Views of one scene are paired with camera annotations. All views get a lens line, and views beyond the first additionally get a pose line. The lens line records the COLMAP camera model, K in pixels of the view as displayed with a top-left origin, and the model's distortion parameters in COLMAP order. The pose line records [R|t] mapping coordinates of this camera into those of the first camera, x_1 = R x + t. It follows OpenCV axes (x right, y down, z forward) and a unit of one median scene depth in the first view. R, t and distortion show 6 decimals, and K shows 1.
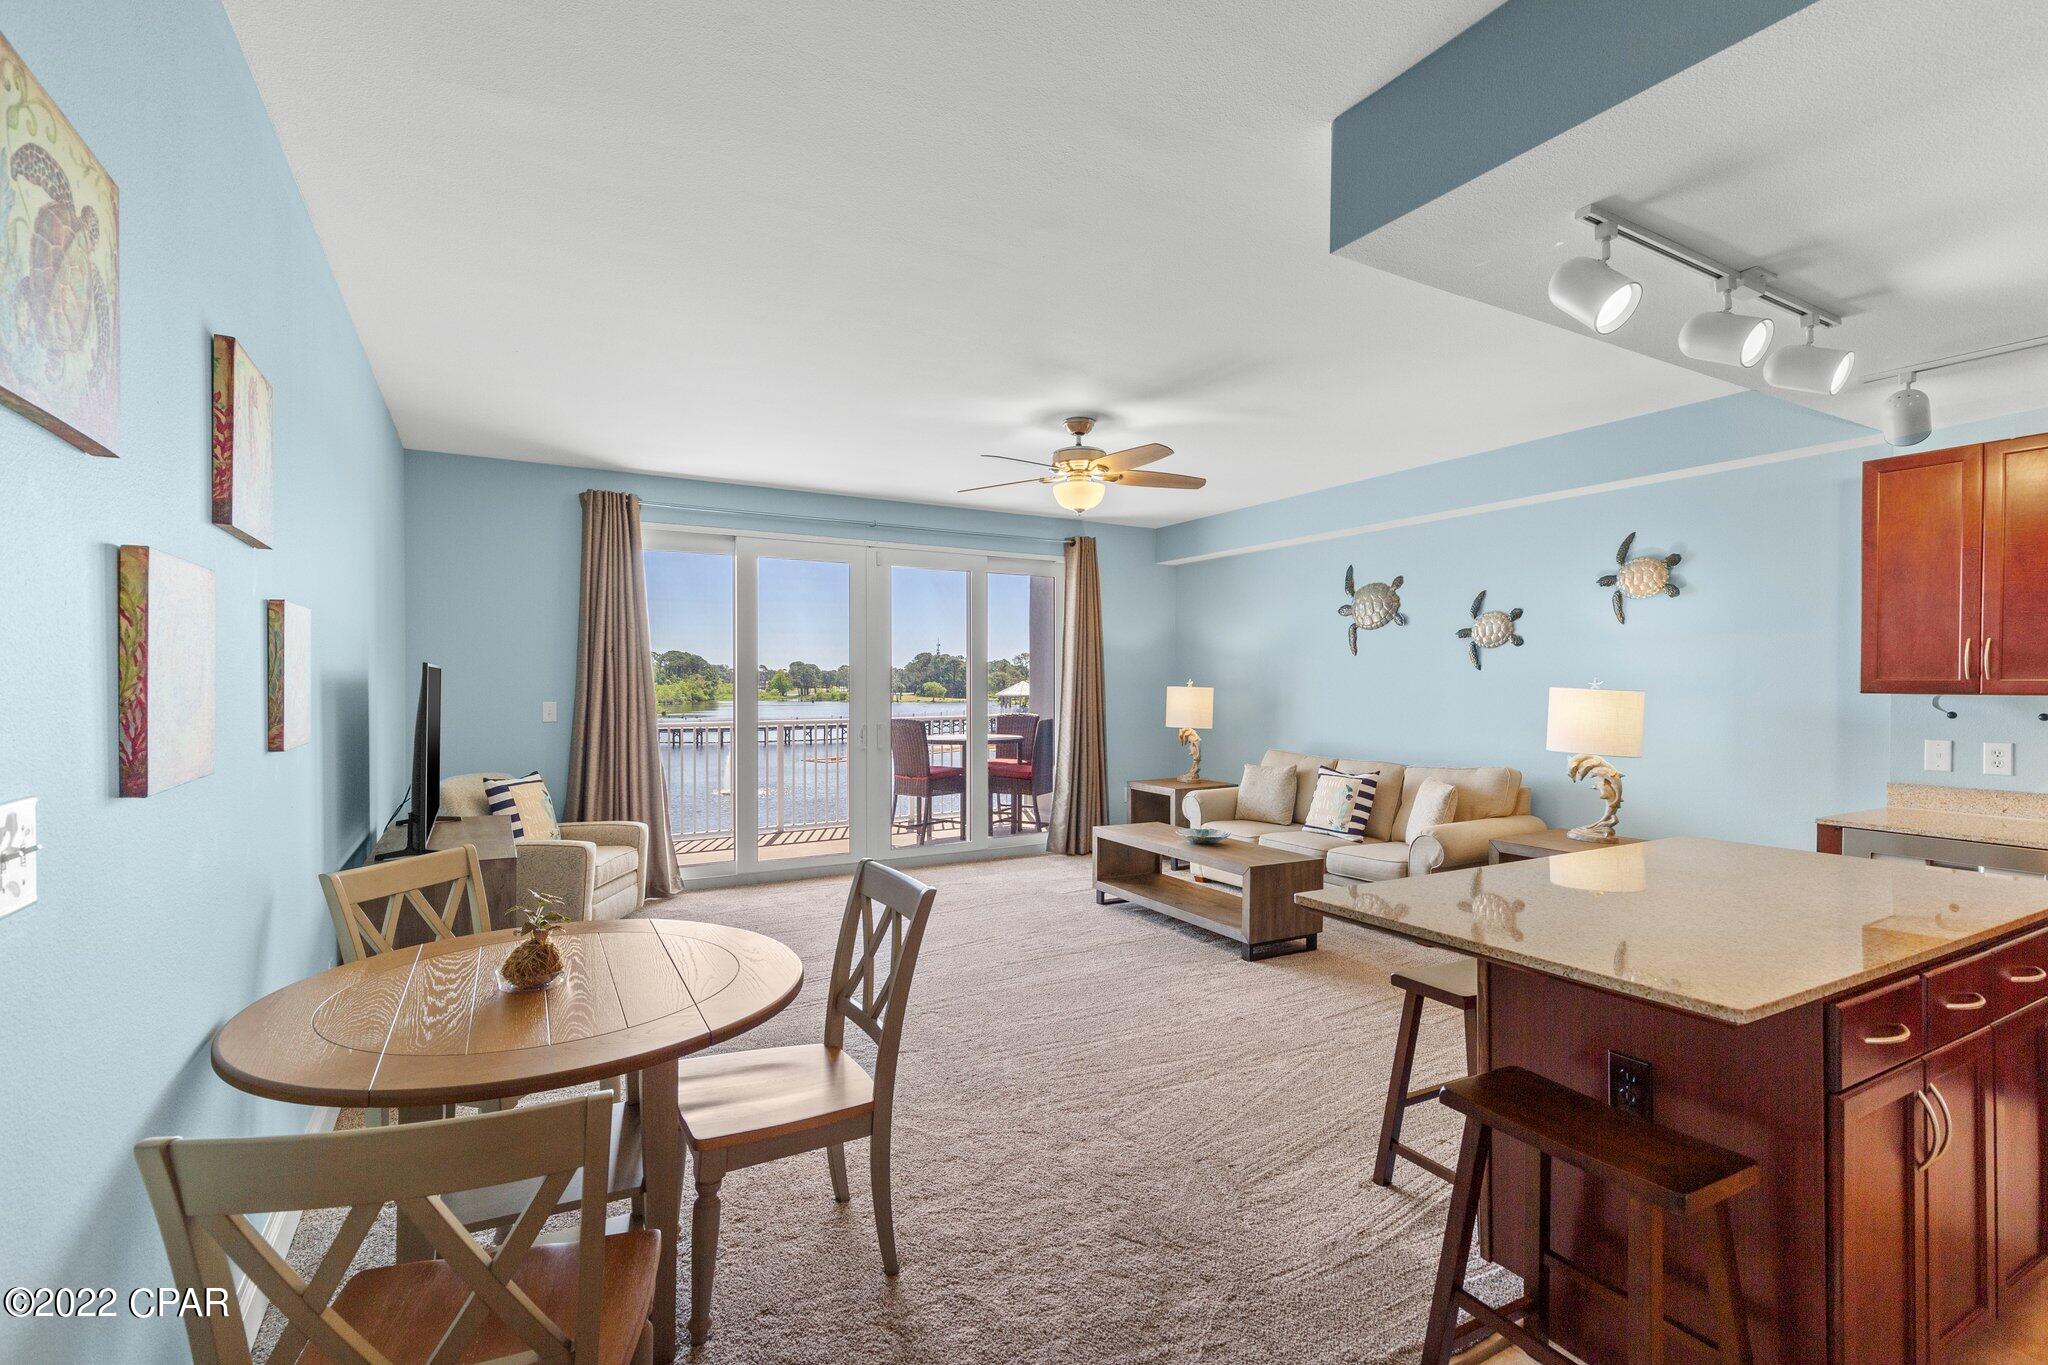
lens RADIAL K [[924.8, 0, 1027.5], [0, 924.8, 683.4], [0, 0, 1]] dist [0.007543, -0.000337]
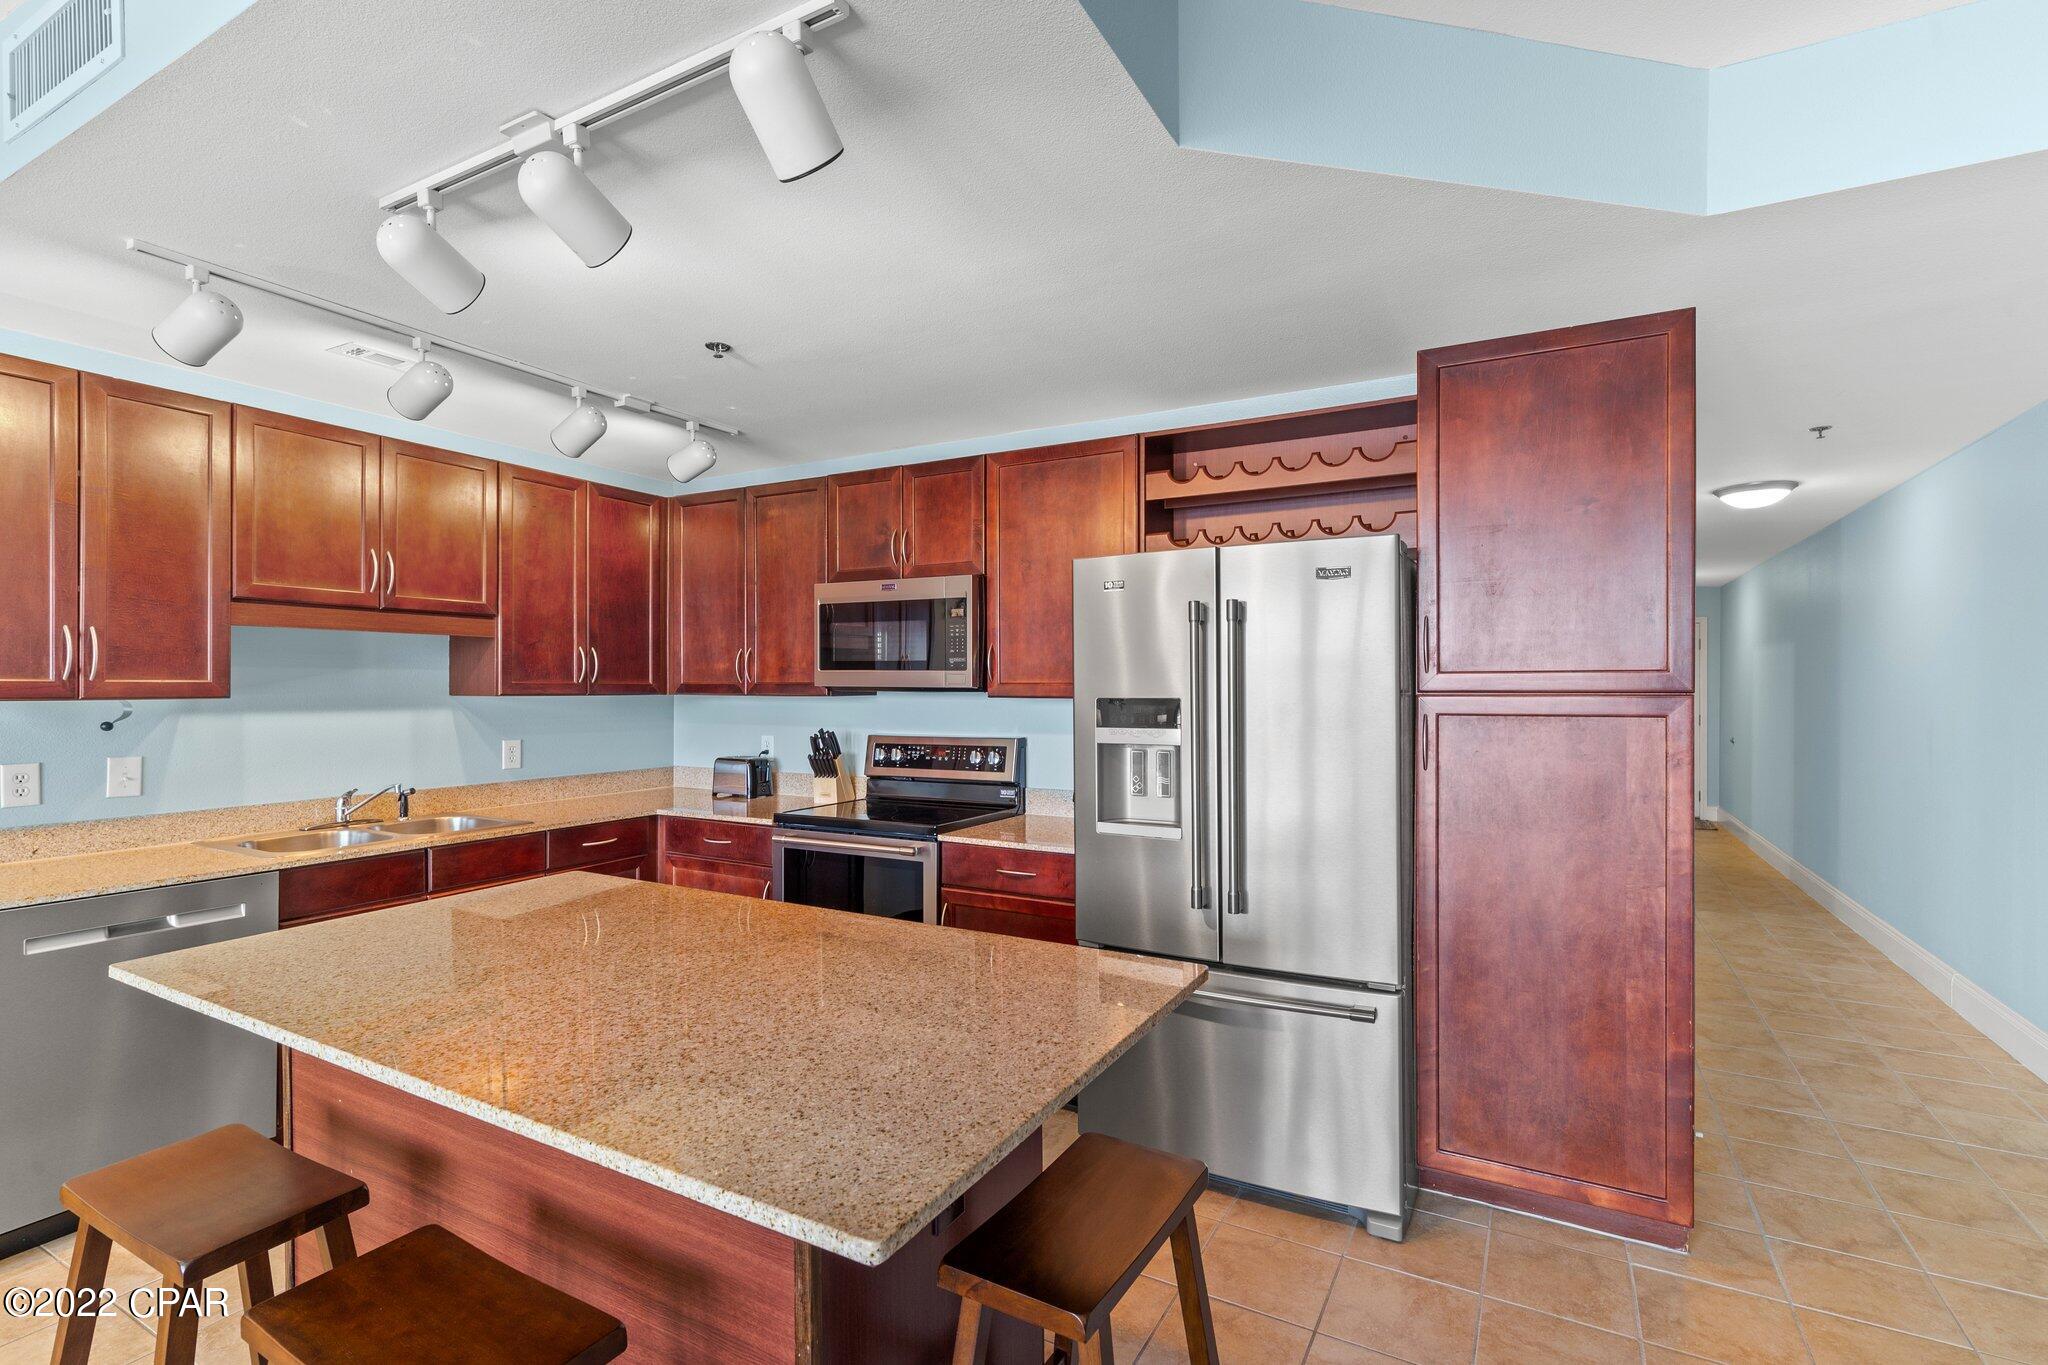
lens RADIAL K [[940.2, 0, 1034.1], [0, 940.2, 691.0], [0, 0, 1]] dist [0.004060, 0.000104]
pose [[-0.527752, -0.006971, 0.849370, -0.028333], [0.001326, 0.999958, 0.009030, -0.001092], [-0.849398, 0.005892, -0.527721, 0.470056]]
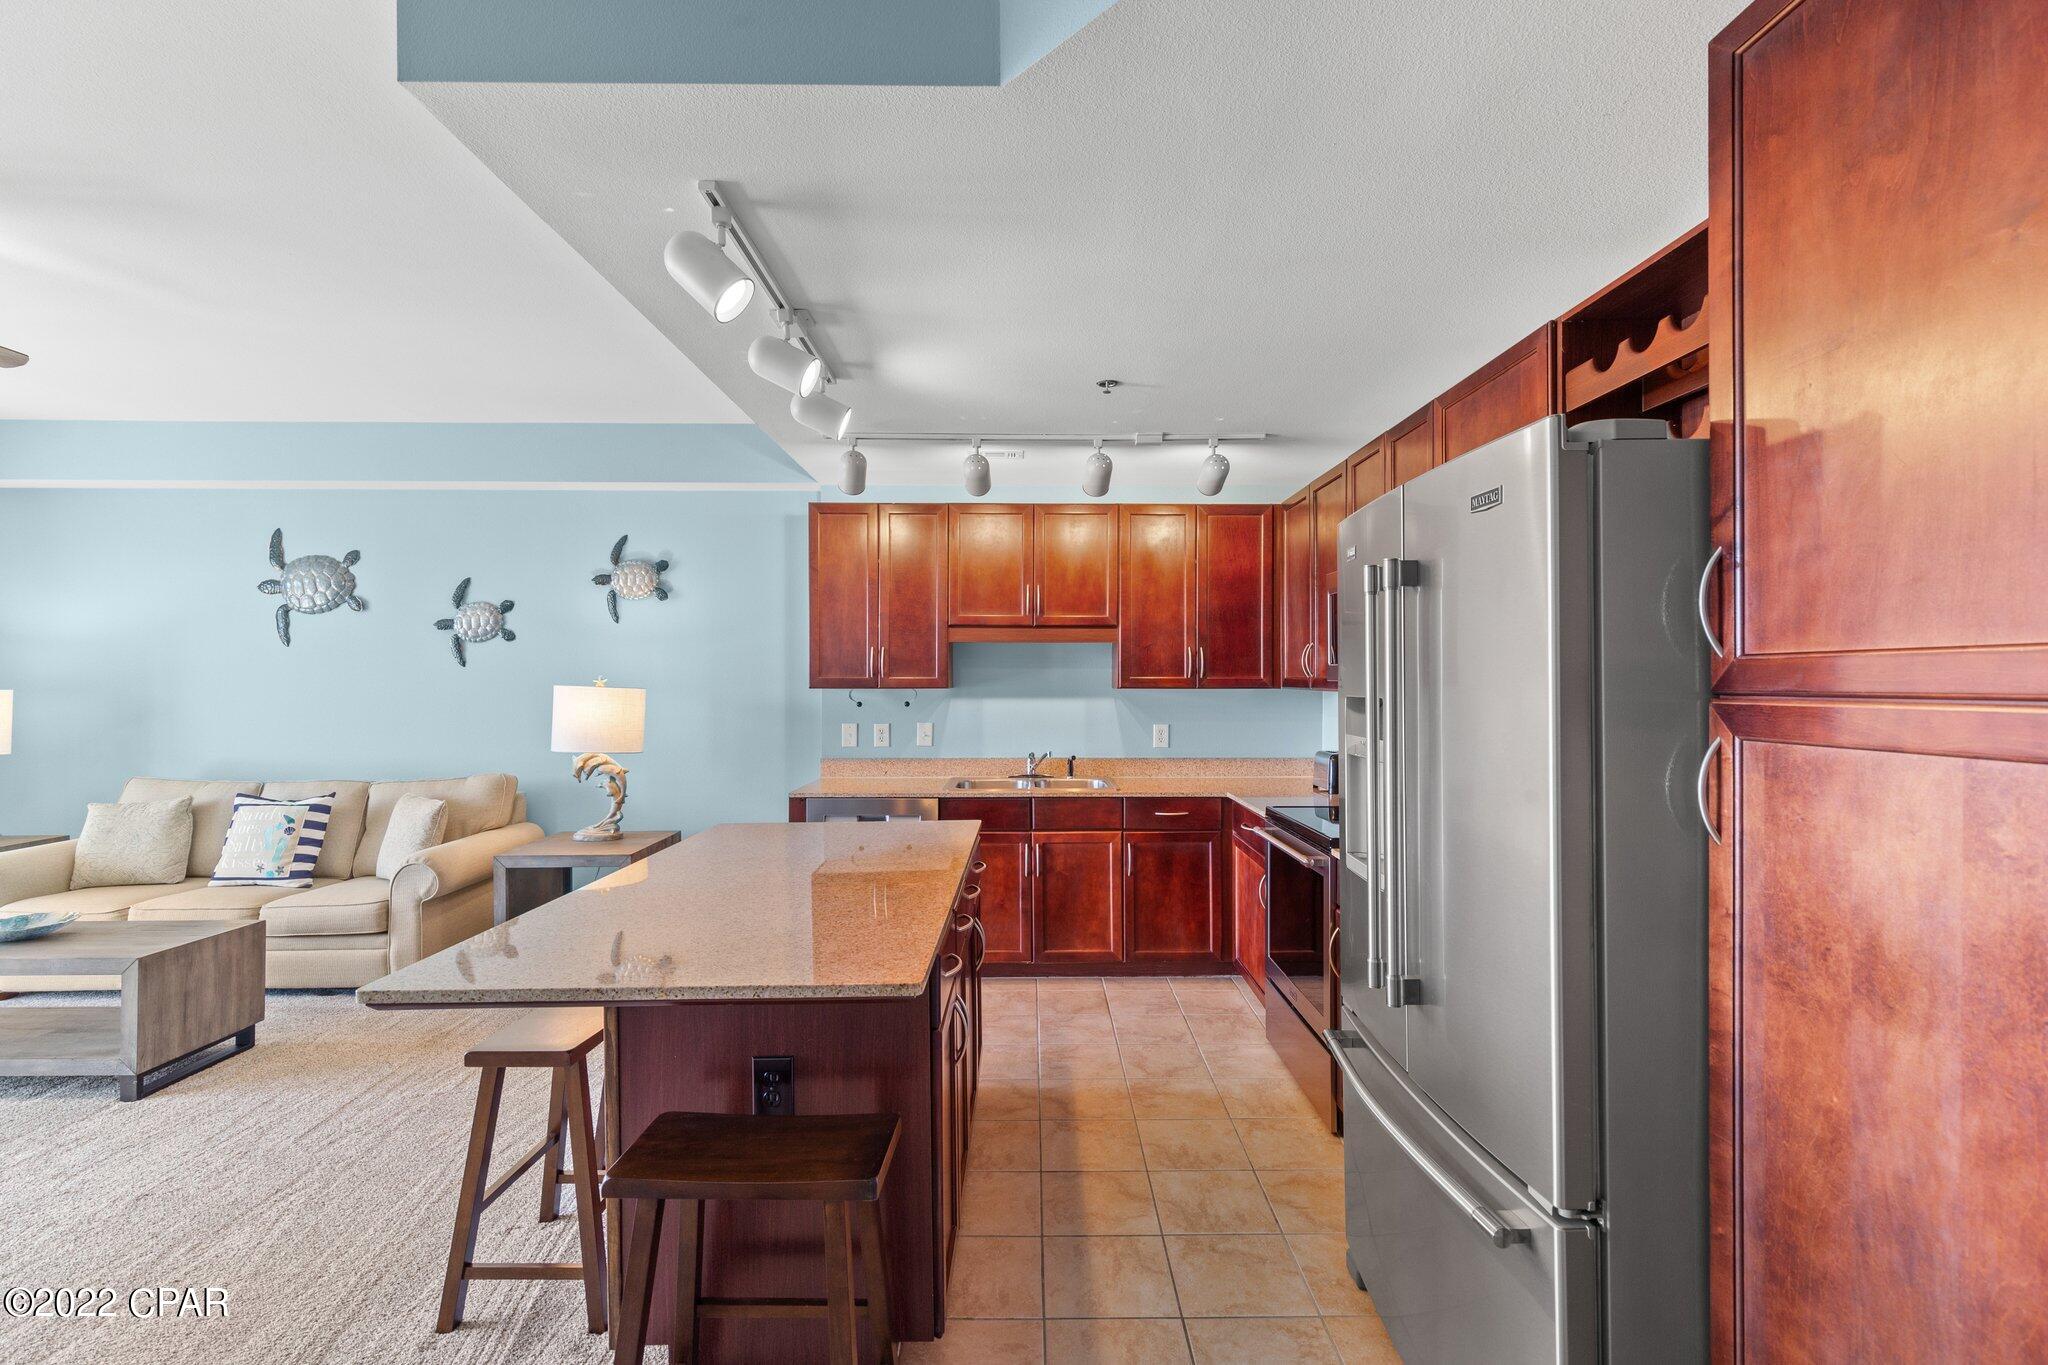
lens RADIAL K [[924.8, 0, 1027.5], [0, 924.8, 683.4], [0, 0, 1]] dist [0.007543, -0.000337]
pose [[0.485226, -0.005039, 0.874375, -0.029538], [0.003191, 0.999987, 0.003993, -0.000176], [-0.874383, 0.000853, 0.485235, 0.099556]]
